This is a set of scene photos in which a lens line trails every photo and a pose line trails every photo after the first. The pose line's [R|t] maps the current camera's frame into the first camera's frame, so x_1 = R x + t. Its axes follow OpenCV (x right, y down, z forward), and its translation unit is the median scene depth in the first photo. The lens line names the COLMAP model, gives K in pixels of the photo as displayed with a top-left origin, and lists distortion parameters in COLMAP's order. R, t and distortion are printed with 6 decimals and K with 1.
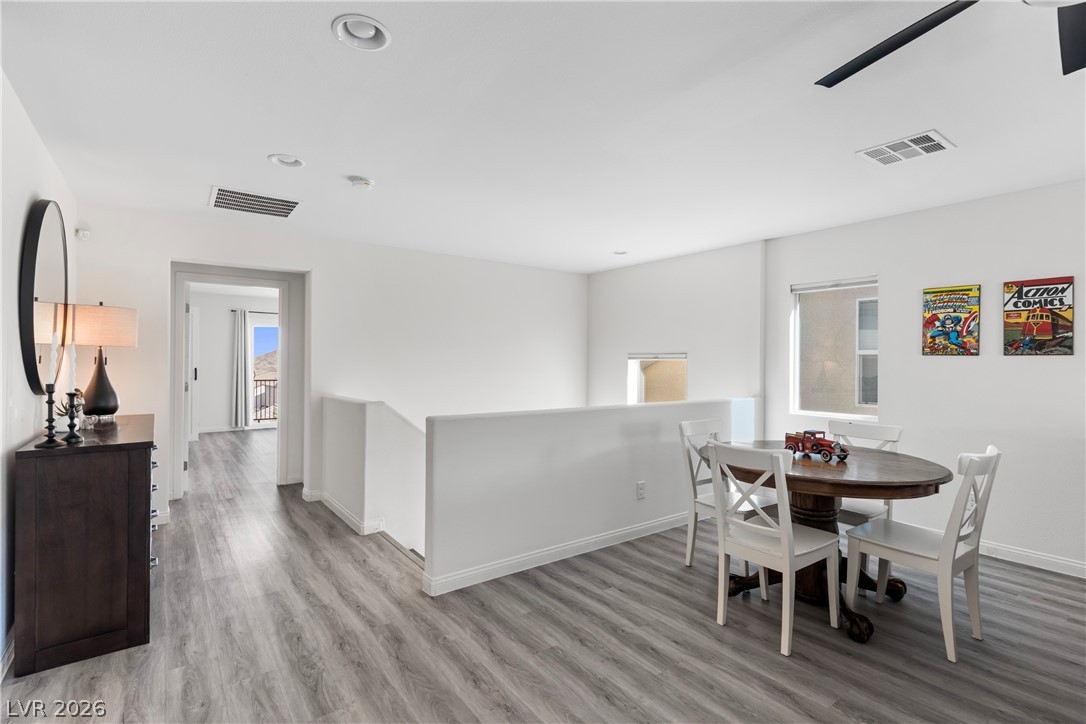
lens RADIAL K [[517.2, 0, 547.6], [0, 517.2, 362.3], [0, 0, 1]] dist [0.000849, -0.000096]
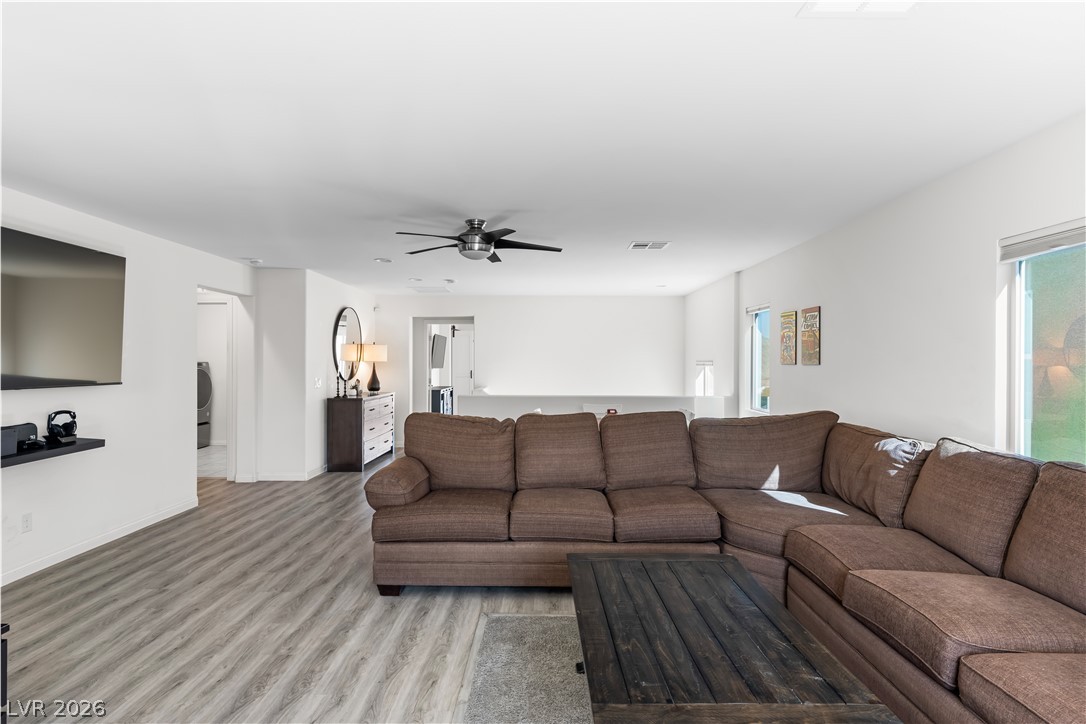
lens RADIAL K [[588.6, 0, 544.5], [0, 588.6, 361.9], [0, 0, 1]] dist [0.000726, 0.000511]
pose [[0.802683, -0.004824, -0.596386, 1.337017], [0.001545, 0.999981, -0.006009, -0.012163], [0.596404, 0.003903, 0.802675, -0.663826]]
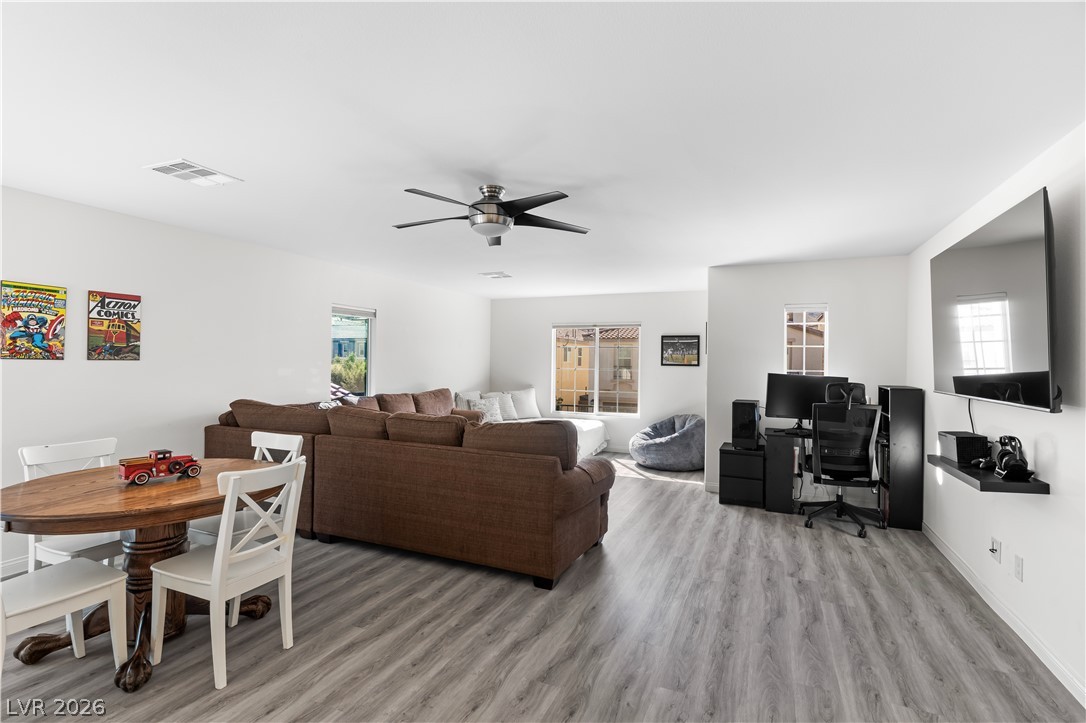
lens RADIAL K [[517.2, 0, 547.9], [0, 517.2, 358.5], [0, 0, 1]] dist [0.000849, -0.000096]
pose [[-0.513936, -0.008886, 0.857783, -0.496752], [-0.013920, 0.999901, 0.002018, -0.031451], [-0.857716, -0.010904, -0.514009, 0.741031]]
